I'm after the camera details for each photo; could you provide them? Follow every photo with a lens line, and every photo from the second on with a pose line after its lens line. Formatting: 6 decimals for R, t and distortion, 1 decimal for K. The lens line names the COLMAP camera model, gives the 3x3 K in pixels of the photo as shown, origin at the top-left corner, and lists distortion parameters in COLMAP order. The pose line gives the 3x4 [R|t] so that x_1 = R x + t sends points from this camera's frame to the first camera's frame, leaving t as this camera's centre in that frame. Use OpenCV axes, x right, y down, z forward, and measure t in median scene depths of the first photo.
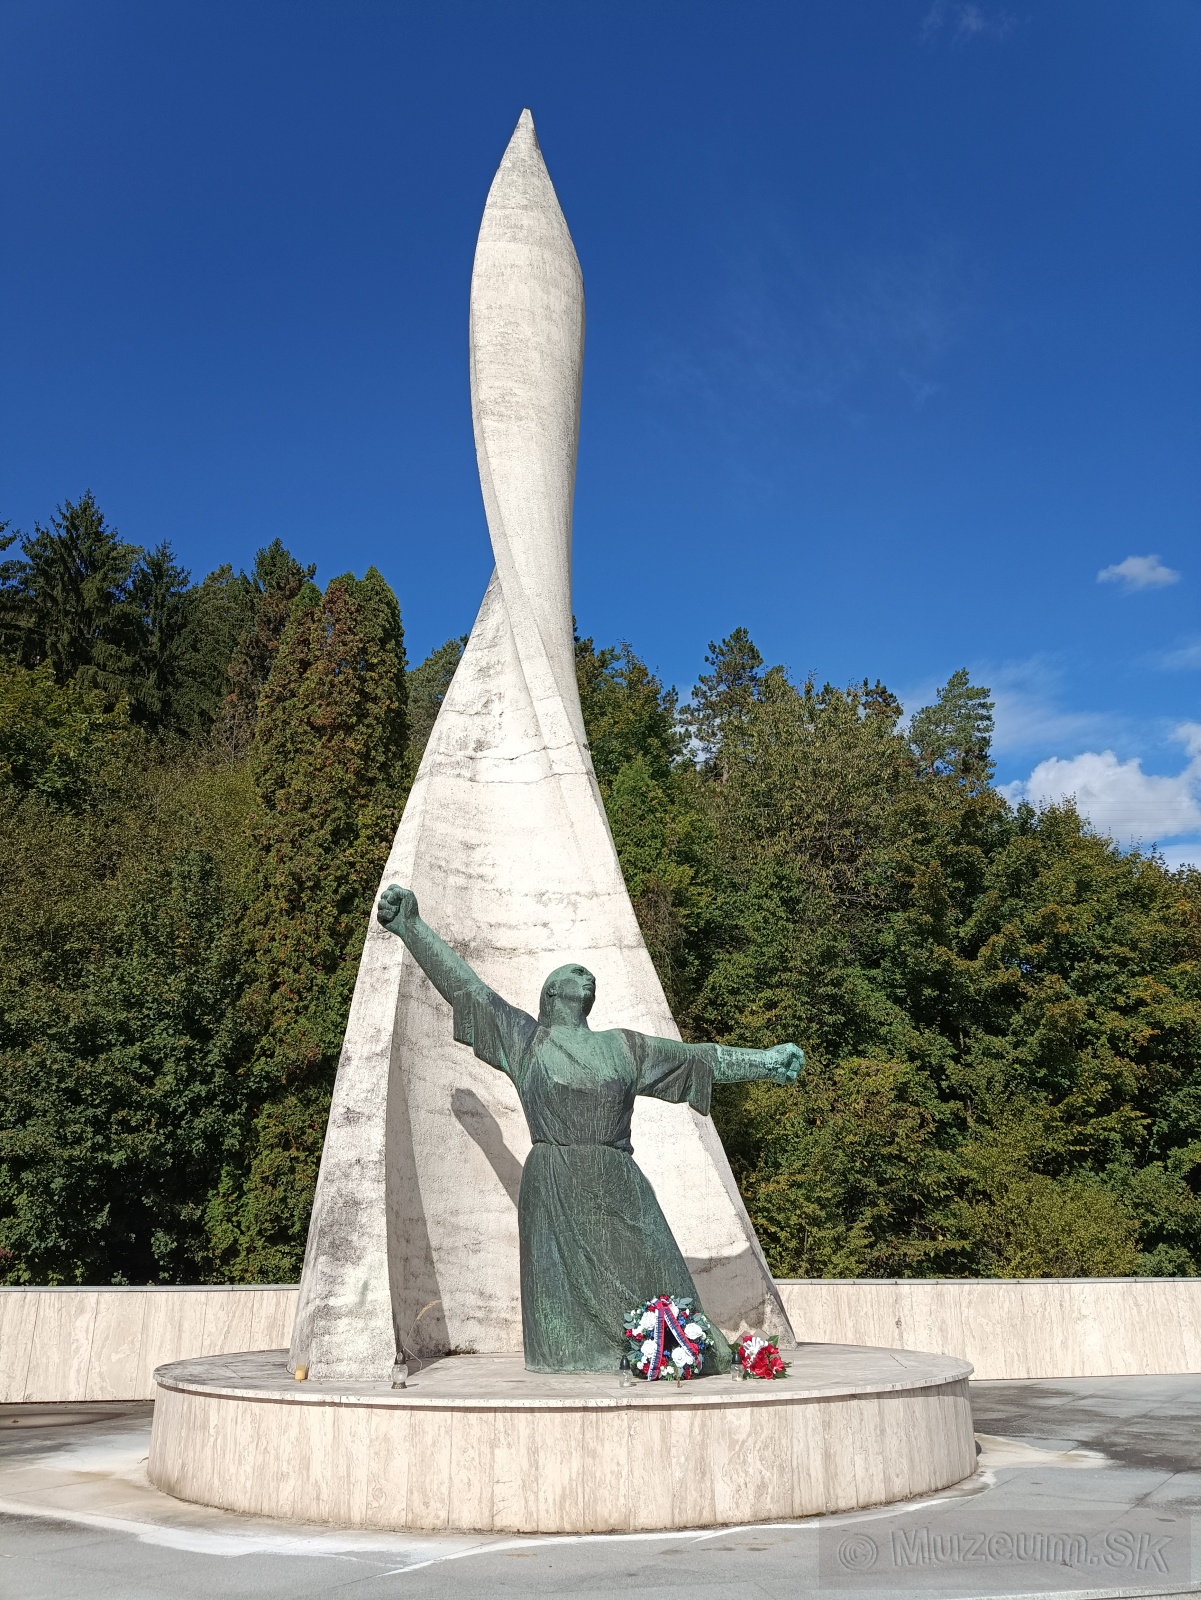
lens RADIAL K [[1164.0, 0, 599.6], [0, 1164.0, 789.9], [0, 0, 1]] dist [0.081947, -0.118086]
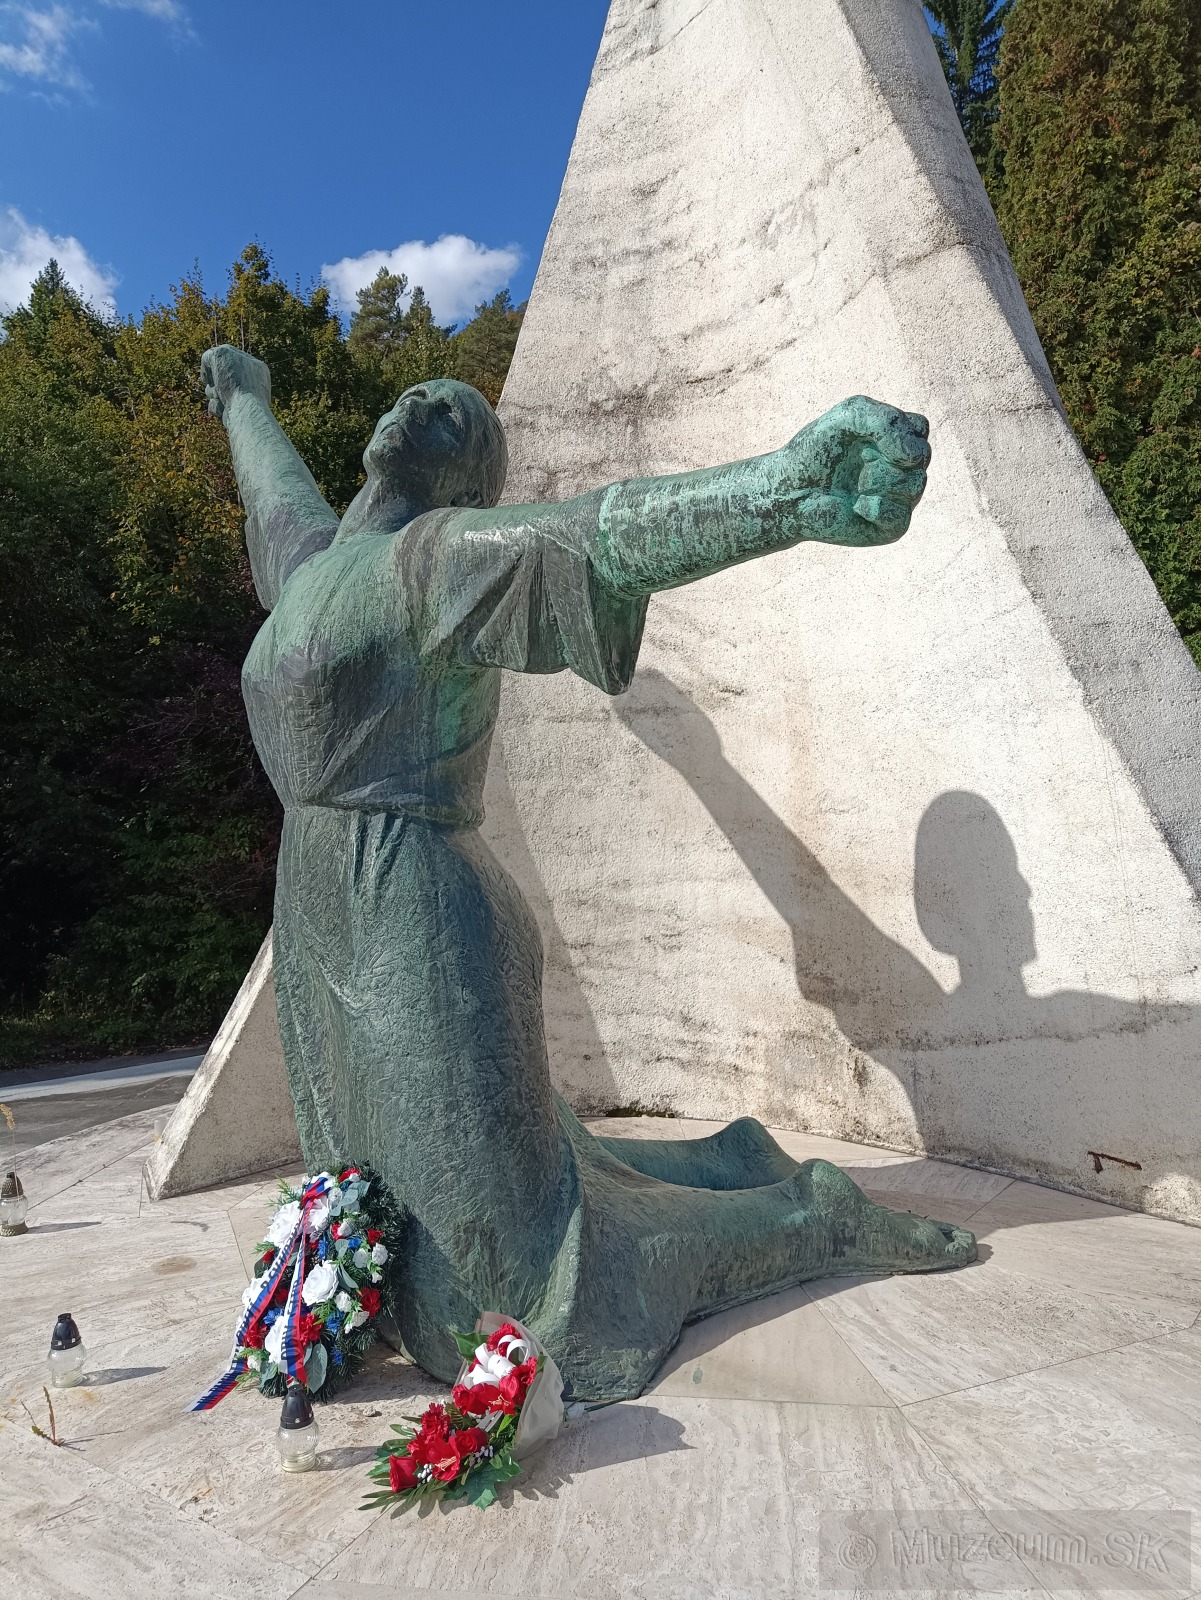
lens RADIAL K [[1164.0, 0, 597.4], [0, 1164.0, 795.9], [0, 0, 1]] dist [0.081947, -0.118086]
pose [[0.516603, -0.031338, -0.855651, 0.227840], [0.345404, 0.922037, 0.174769, 0.144754], [0.783465, -0.385832, 0.487151, 0.484509]]
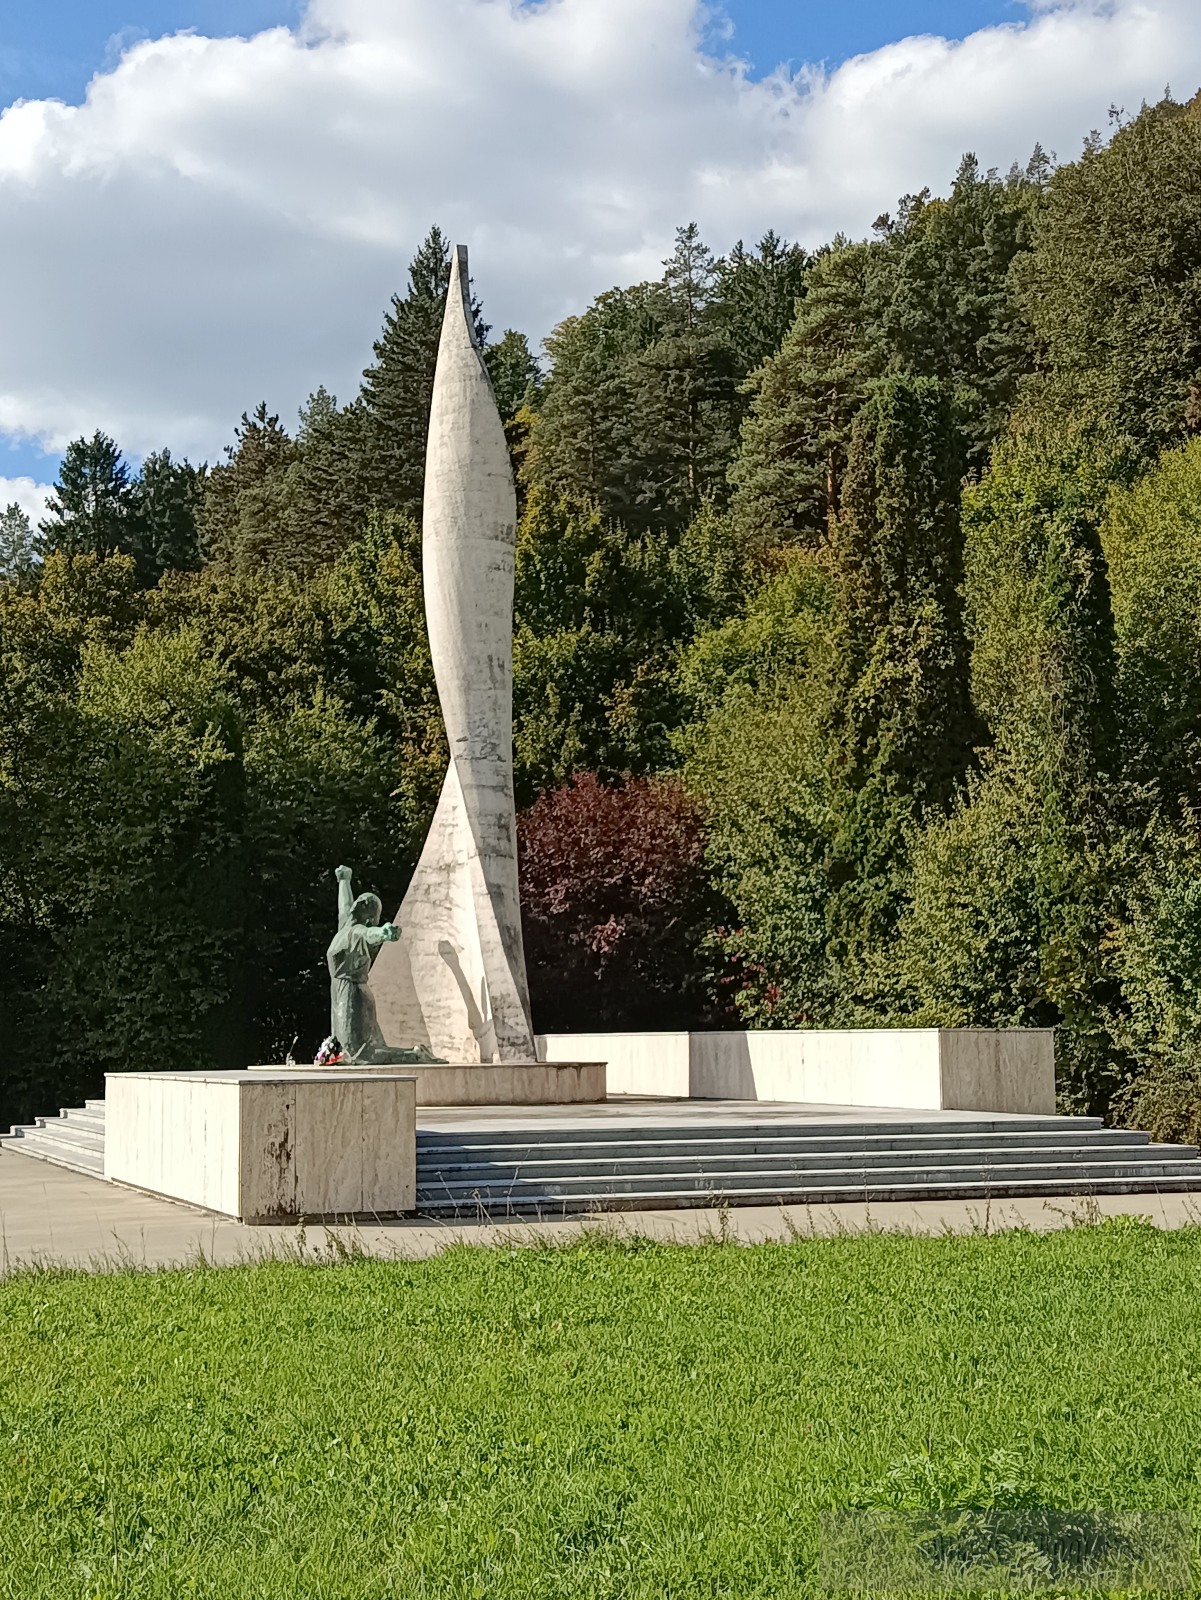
lens RADIAL K [[2314.9, 0, 590.8], [0, 2314.9, 801.2], [0, 0, 1]] dist [0.056707, 0.000000]
pose [[0.162366, -0.094980, -0.982149, 2.593823], [0.377039, 0.925798, -0.027199, 0.163496], [0.911855, -0.365892, 0.186130, 0.404845]]
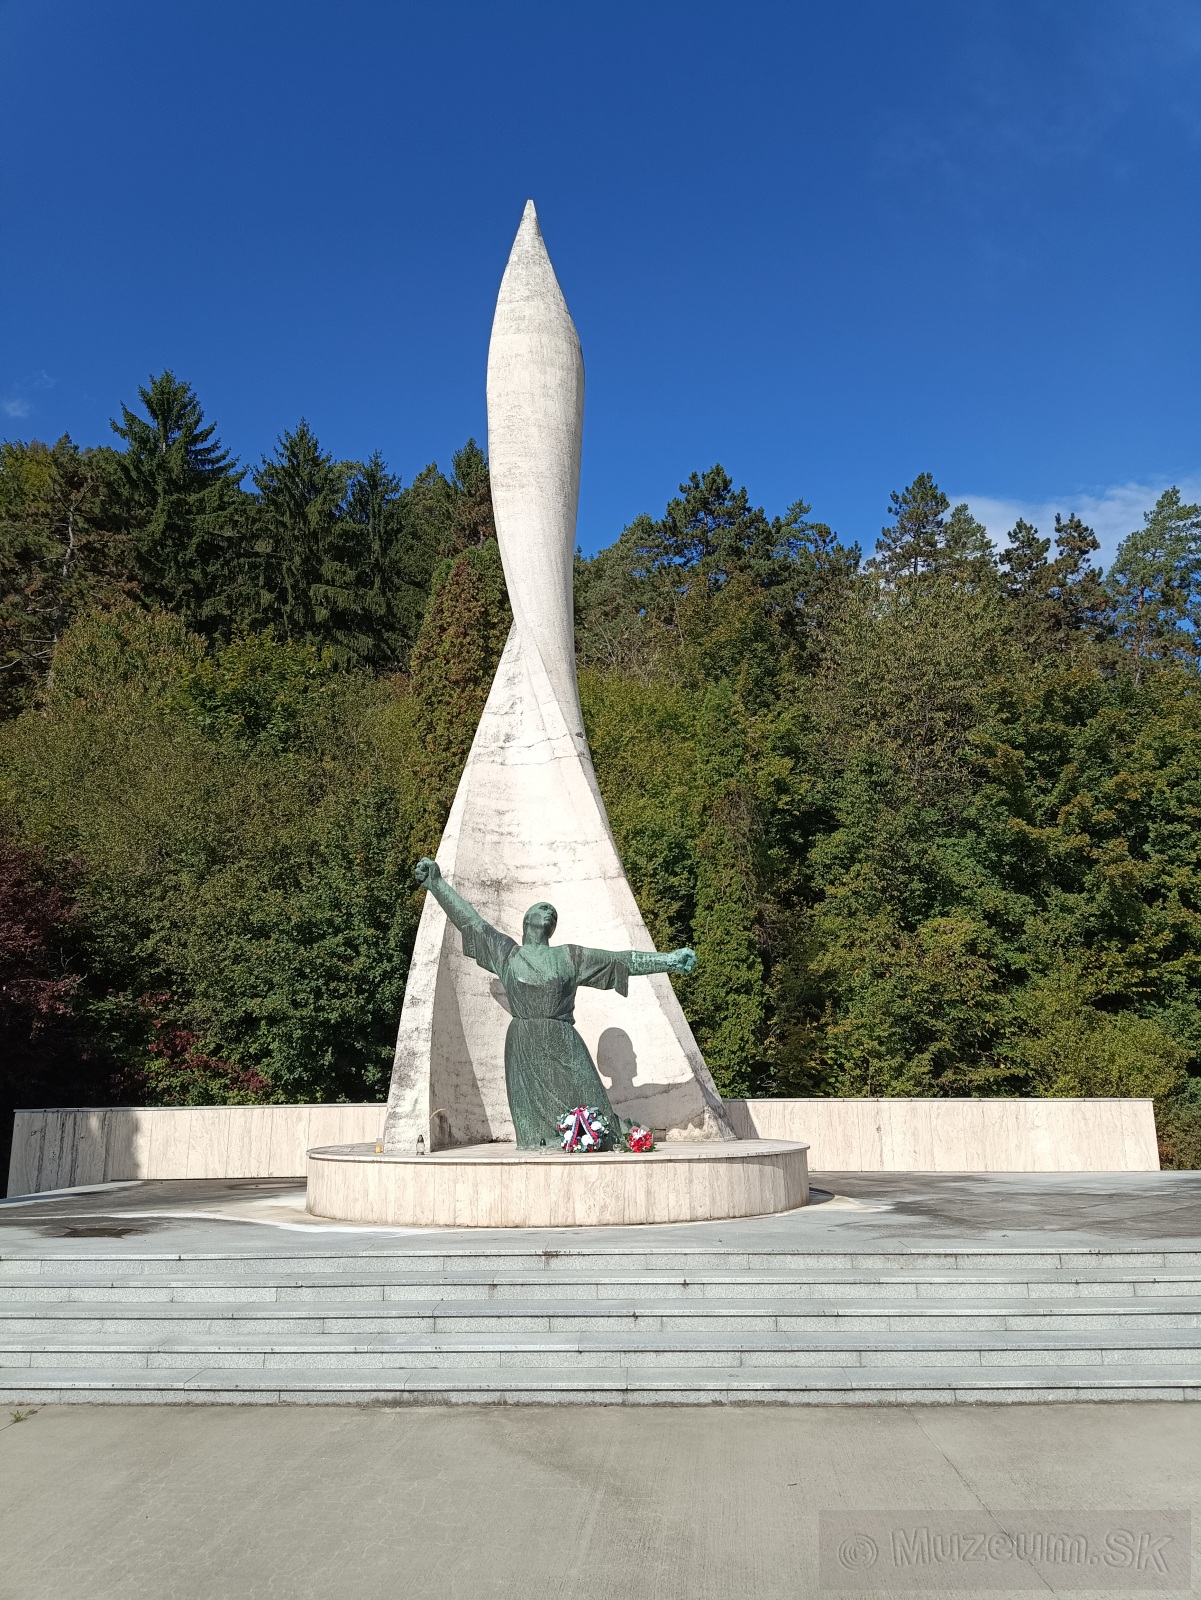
lens RADIAL K [[1164.0, 0, 594.5], [0, 1164.0, 788.9], [0, 0, 1]] dist [0.081947, -0.118086]
pose [[0.974859, -0.059264, -0.214799, 0.236965], [0.087169, 0.988588, 0.122862, -0.111863], [0.205067, -0.138497, 0.968900, -0.279157]]
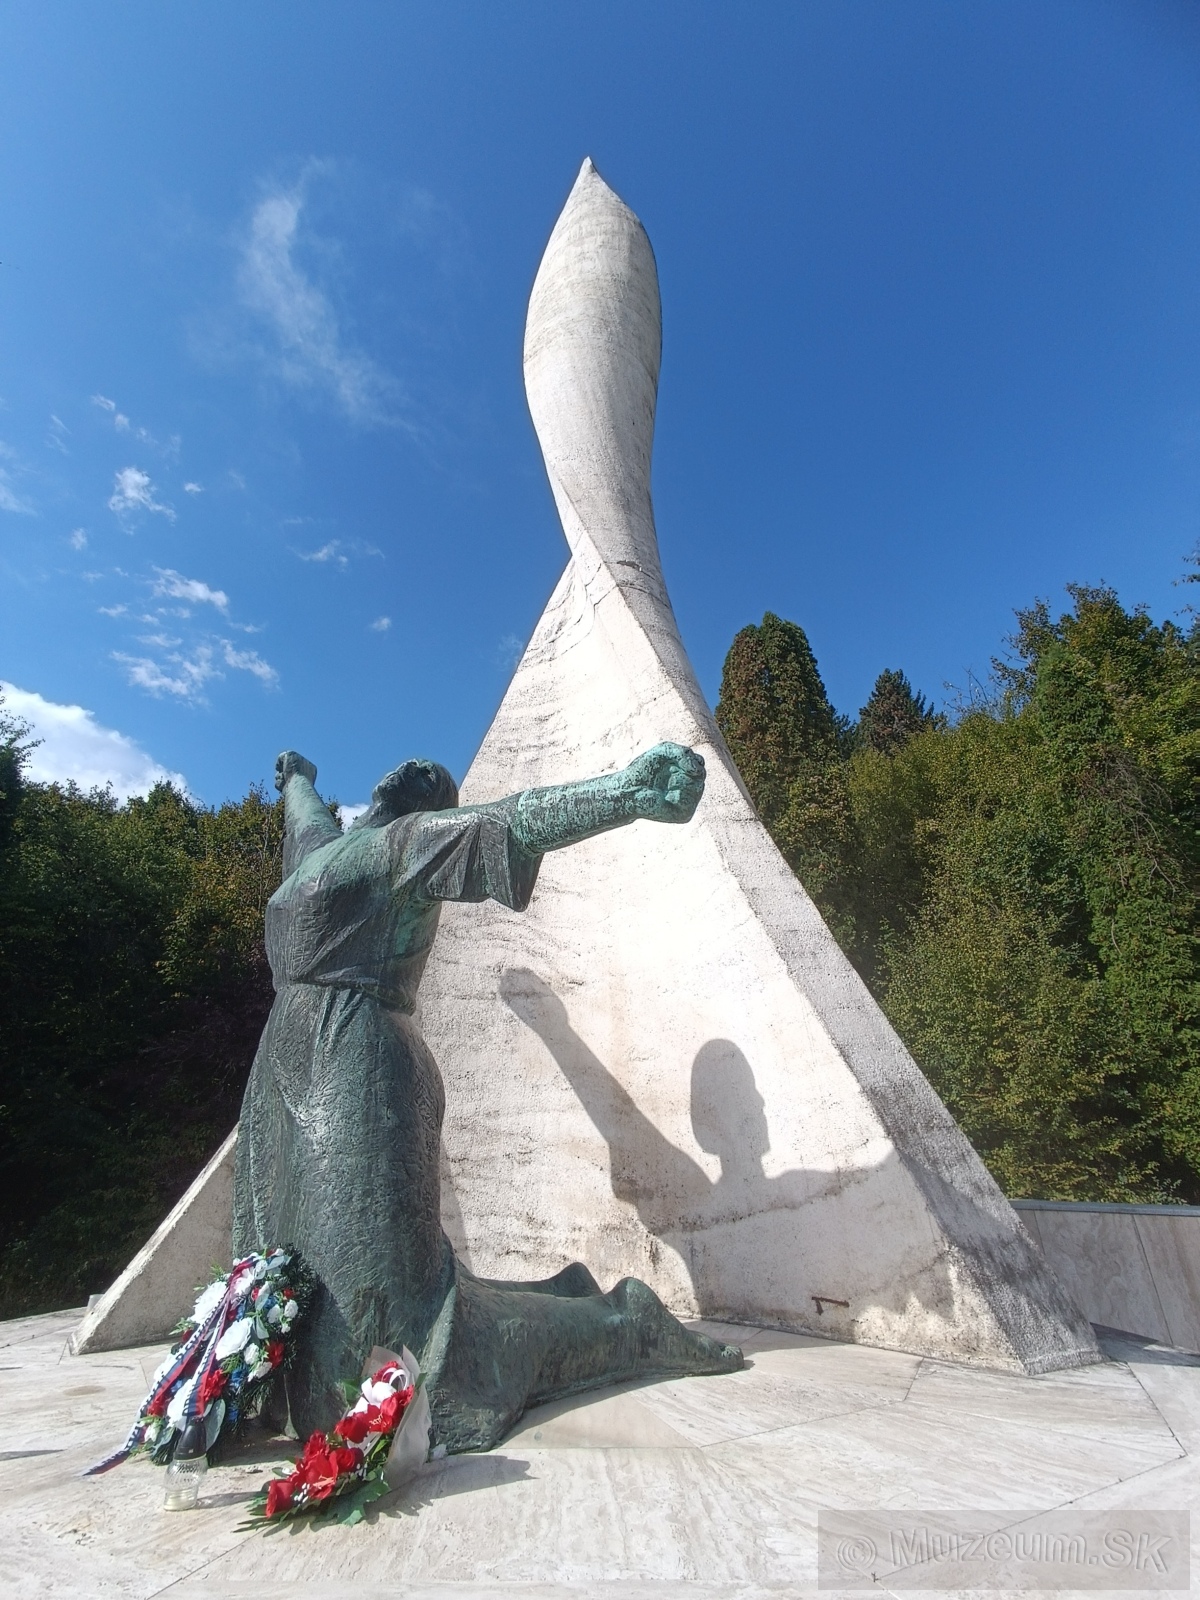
lens RADIAL K [[720.3, 0, 608.2], [0, 720.3, 810.5], [0, 0, 1]] dist [-0.005508, 0.002015]
pose [[0.666026, -0.334416, -0.666765, 0.215992], [0.276895, 0.940845, -0.195293, 0.185560], [0.692632, -0.054554, 0.719225, 0.467306]]
